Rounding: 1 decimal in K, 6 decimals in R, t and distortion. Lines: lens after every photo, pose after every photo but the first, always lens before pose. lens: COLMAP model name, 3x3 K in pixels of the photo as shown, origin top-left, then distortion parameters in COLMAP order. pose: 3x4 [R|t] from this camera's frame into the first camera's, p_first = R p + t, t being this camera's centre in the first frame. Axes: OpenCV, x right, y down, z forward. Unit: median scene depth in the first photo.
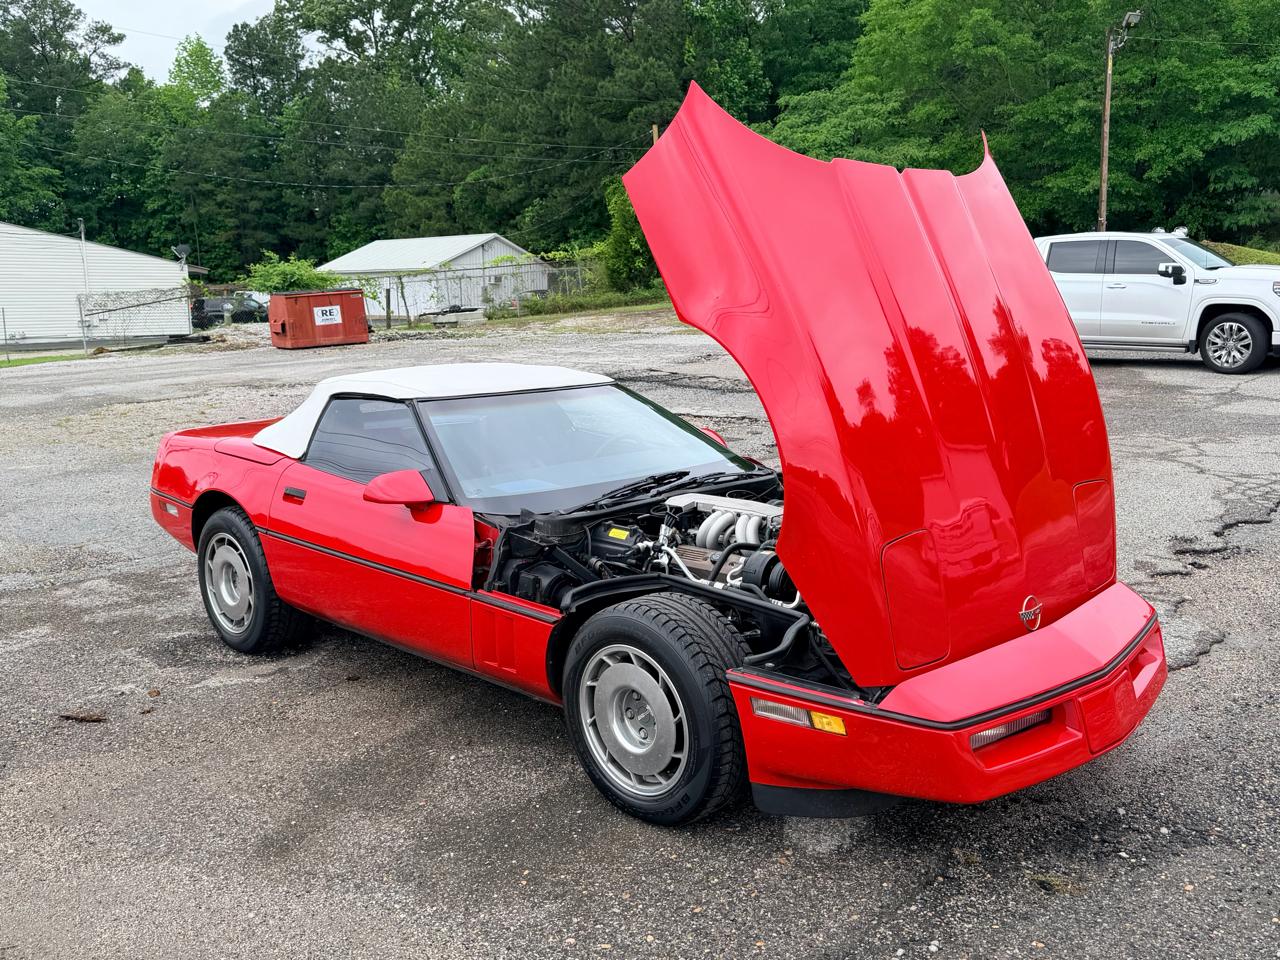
lens RADIAL K [[1068.9, 0, 639.9], [0, 1068.9, 489.3], [0, 0, 1]] dist [0.015340, -0.030349]
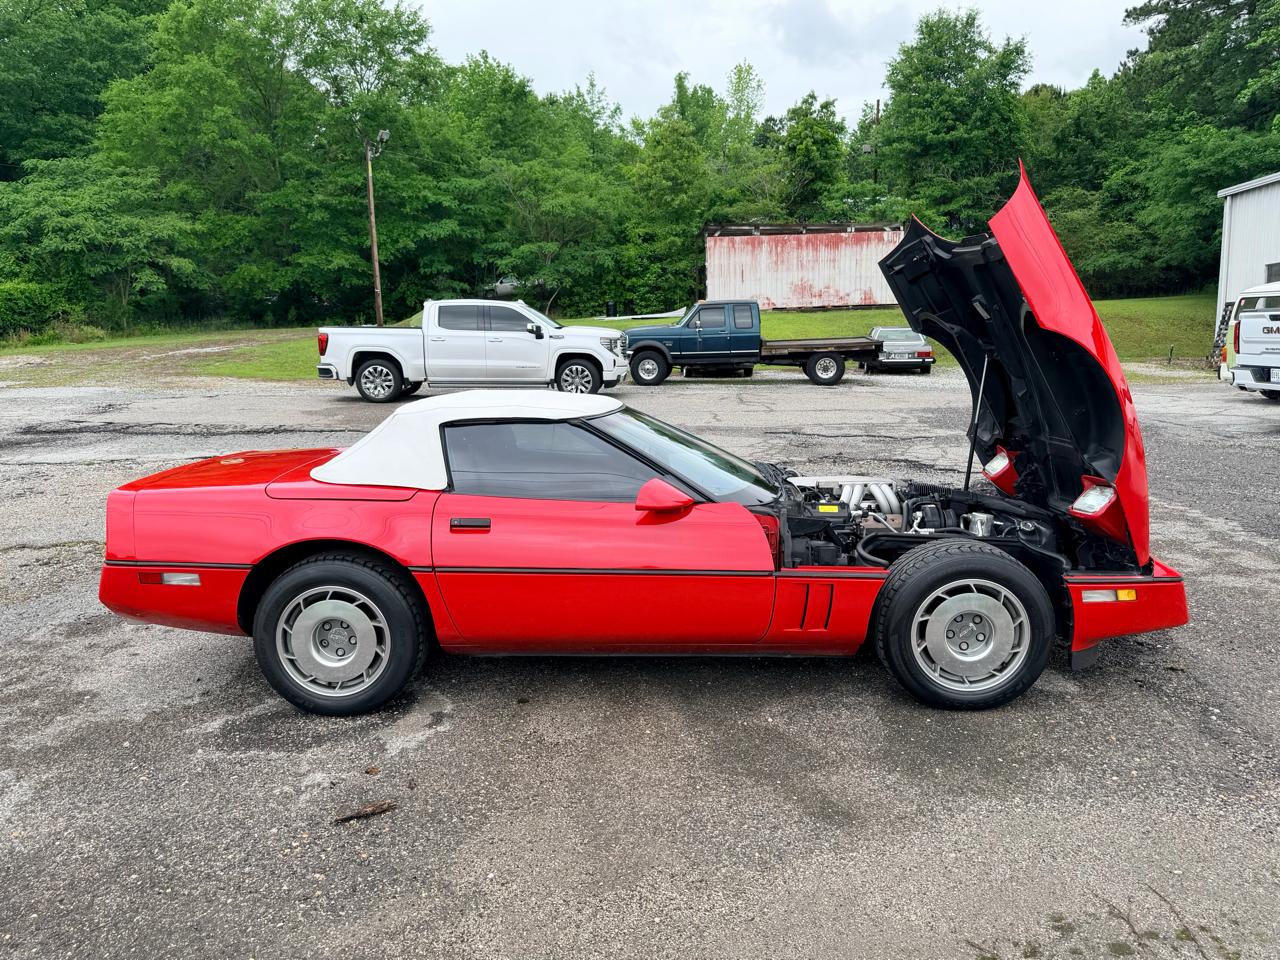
lens RADIAL K [[890.2, 0, 636.3], [0, 890.2, 484.1], [0, 0, 1]] dist [0.017747, -0.031954]
pose [[0.759799, -0.098290, 0.642685, -0.698119], [0.118984, 0.992833, 0.011174, -0.021906], [-0.639178, 0.067979, 0.766049, 0.278560]]
